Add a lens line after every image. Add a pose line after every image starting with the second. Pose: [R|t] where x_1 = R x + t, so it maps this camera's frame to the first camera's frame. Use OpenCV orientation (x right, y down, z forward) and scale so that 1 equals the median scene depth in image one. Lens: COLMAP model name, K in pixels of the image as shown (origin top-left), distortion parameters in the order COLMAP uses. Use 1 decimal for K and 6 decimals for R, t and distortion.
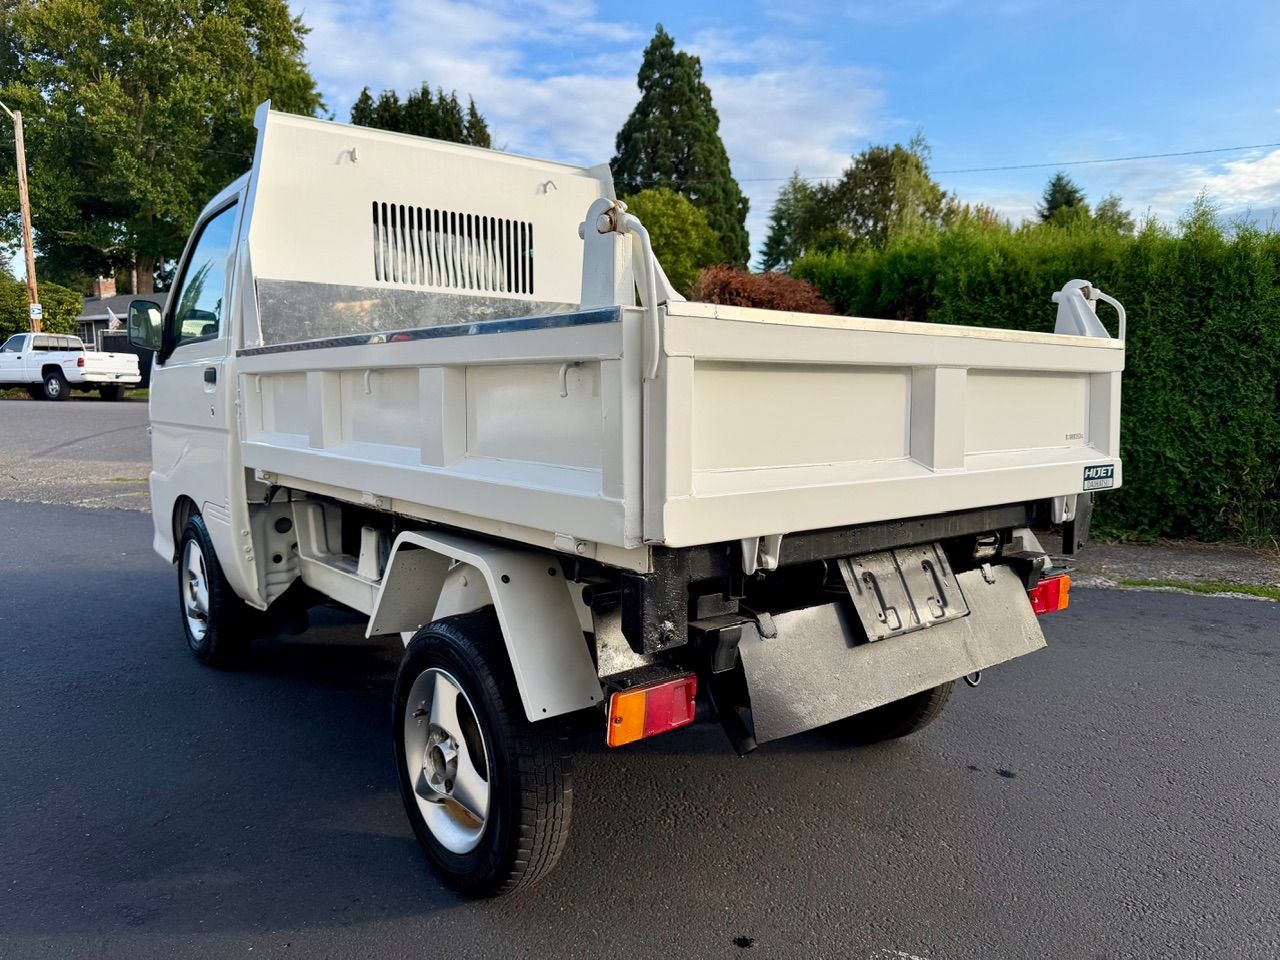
lens RADIAL K [[918.5, 0, 647.2], [0, 918.5, 489.0], [0, 0, 1]] dist [0.024153, -0.041543]
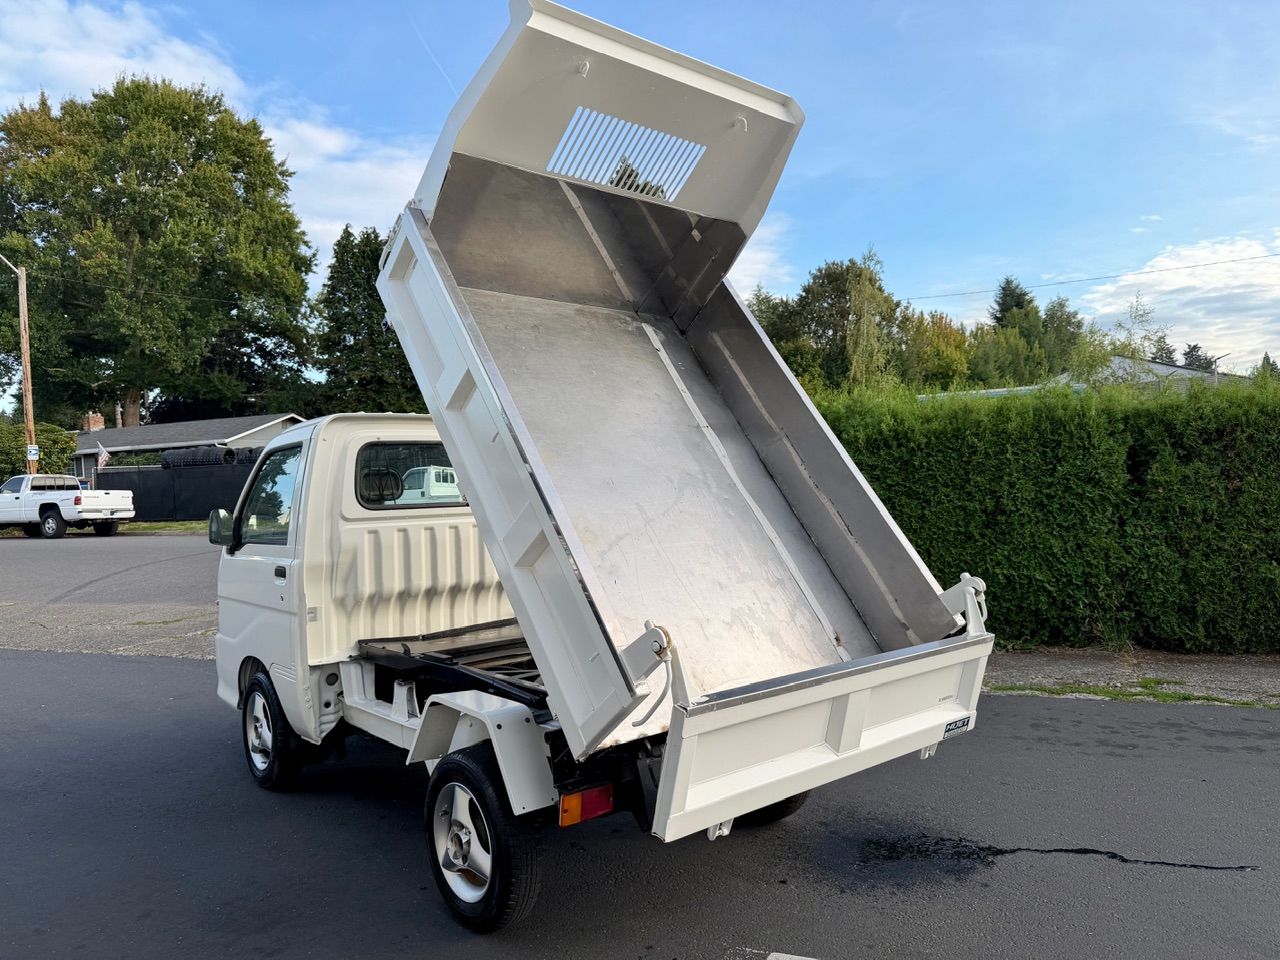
lens RADIAL K [[918.5, 0, 647.8], [0, 918.5, 483.0], [0, 0, 1]] dist [0.024153, -0.041543]
pose [[0.999003, -0.038084, 0.023293, 0.076412], [0.040562, 0.992268, -0.117300, -0.105493], [-0.018646, 0.118128, 0.992823, -0.582834]]
